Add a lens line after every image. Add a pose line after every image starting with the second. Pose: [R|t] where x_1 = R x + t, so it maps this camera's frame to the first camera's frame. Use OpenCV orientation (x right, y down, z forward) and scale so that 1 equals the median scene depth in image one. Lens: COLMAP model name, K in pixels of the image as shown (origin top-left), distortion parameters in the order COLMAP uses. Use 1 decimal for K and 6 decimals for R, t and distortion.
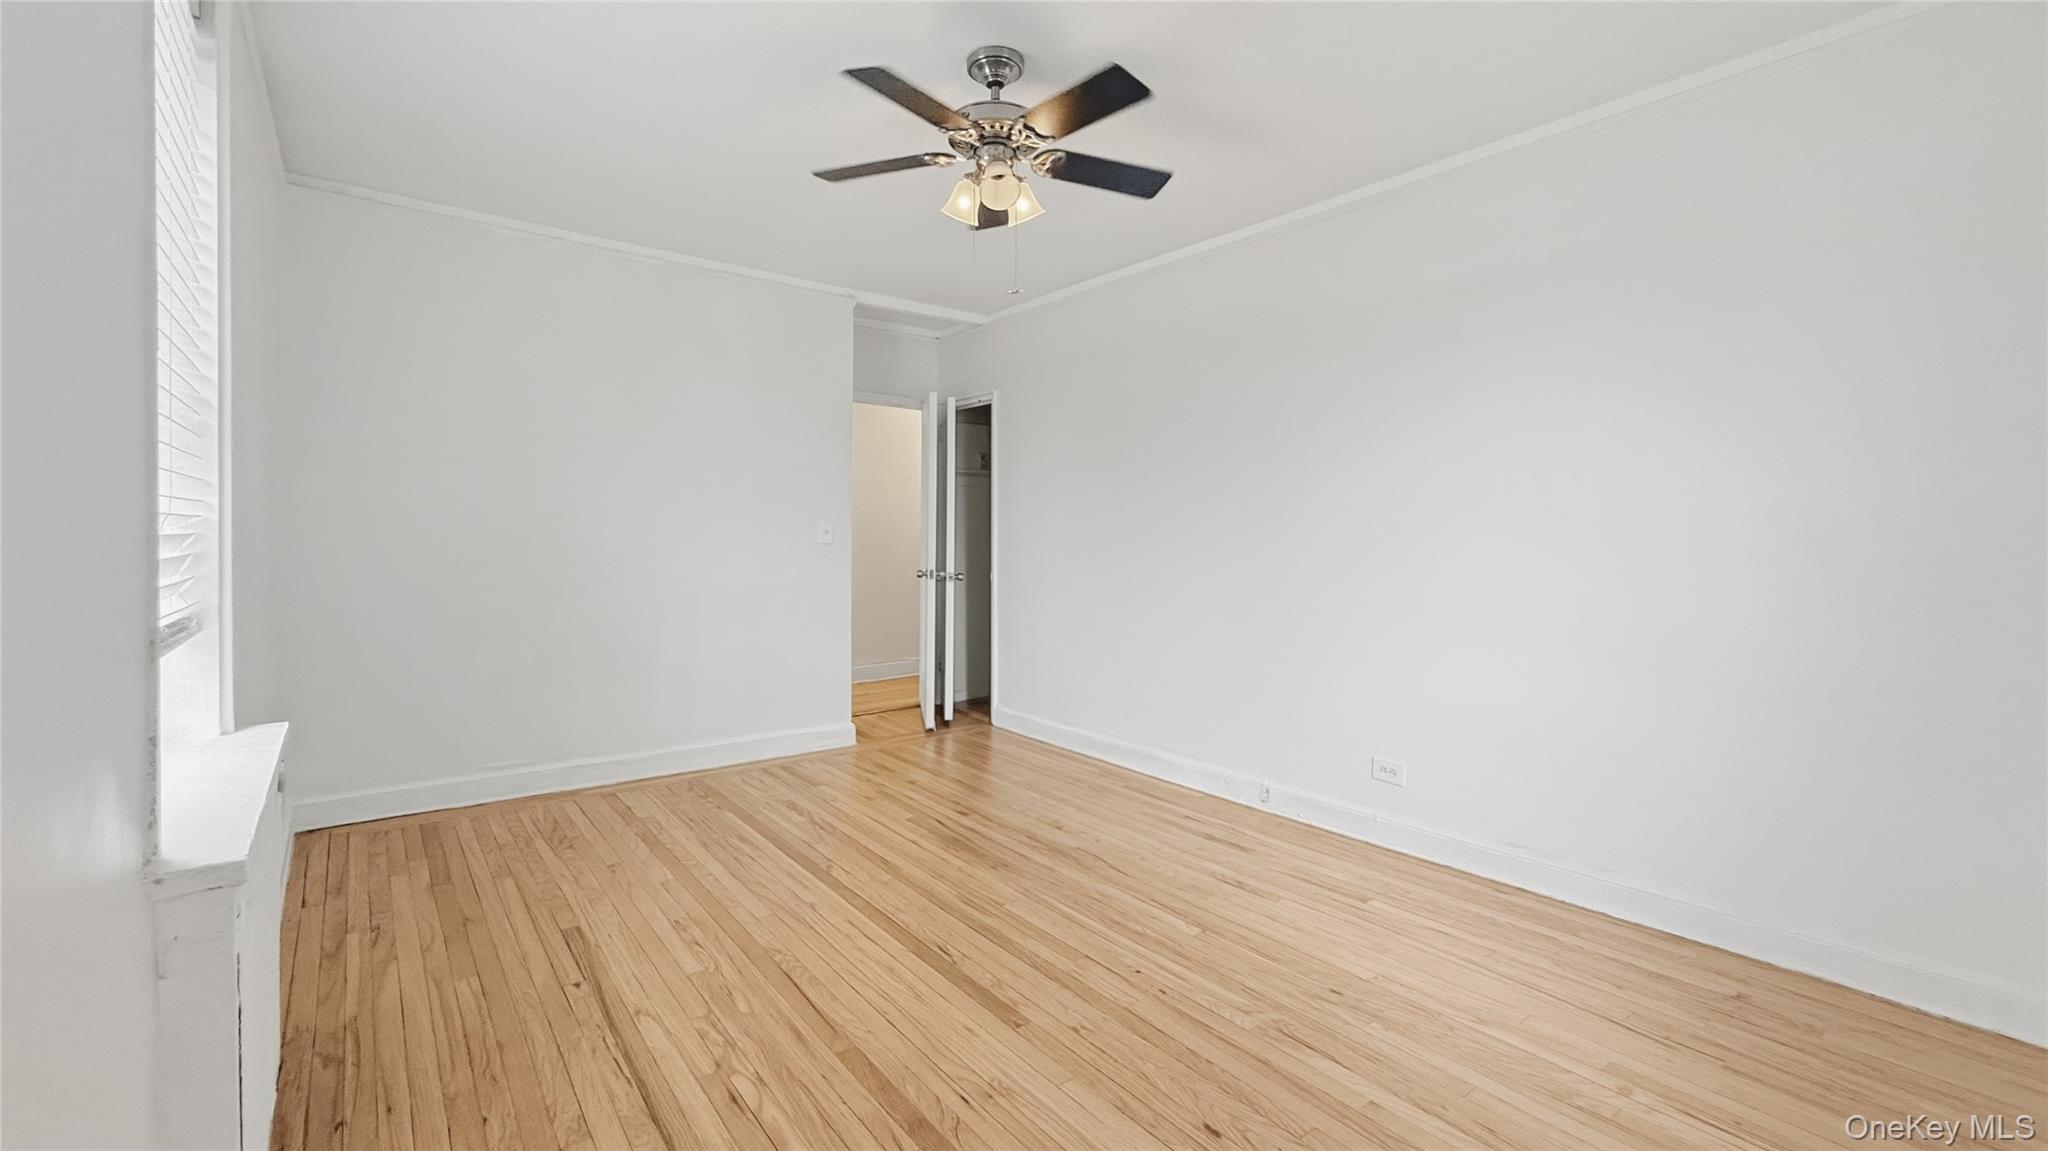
lens RADIAL K [[833.2, 0, 1020.5], [0, 833.2, 559.1], [0, 0, 1]] dist [0.001213, 0.000096]
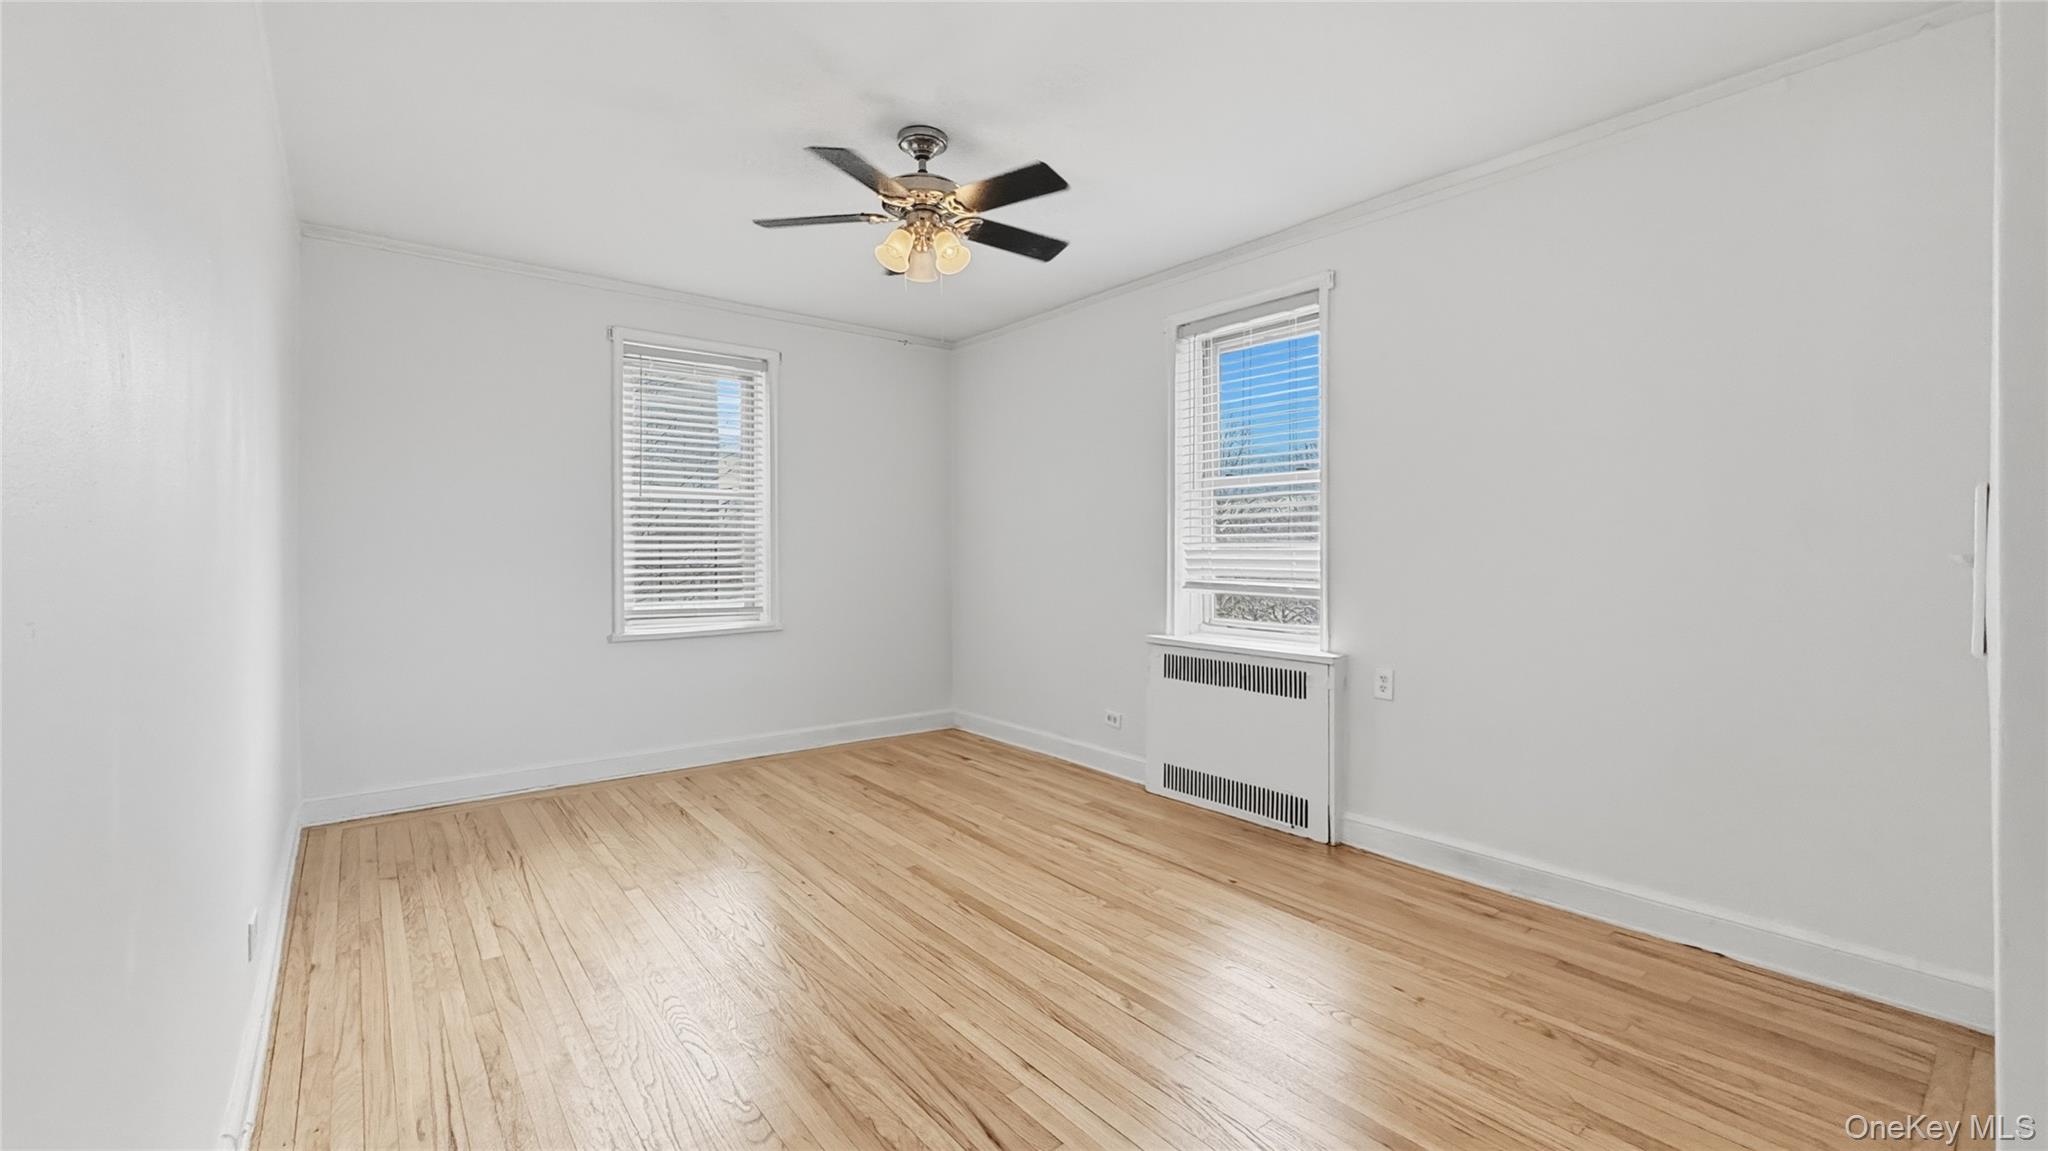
lens RADIAL K [[833.2, 0, 1020.5], [0, 833.2, 559.1], [0, 0, 1]] dist [0.001213, 0.000096]
pose [[-0.999965, -0.007242, -0.004275, -0.158685], [-0.007442, 0.998781, 0.048794, -0.073107], [0.003917, 0.048824, -0.998800, 2.124450]]
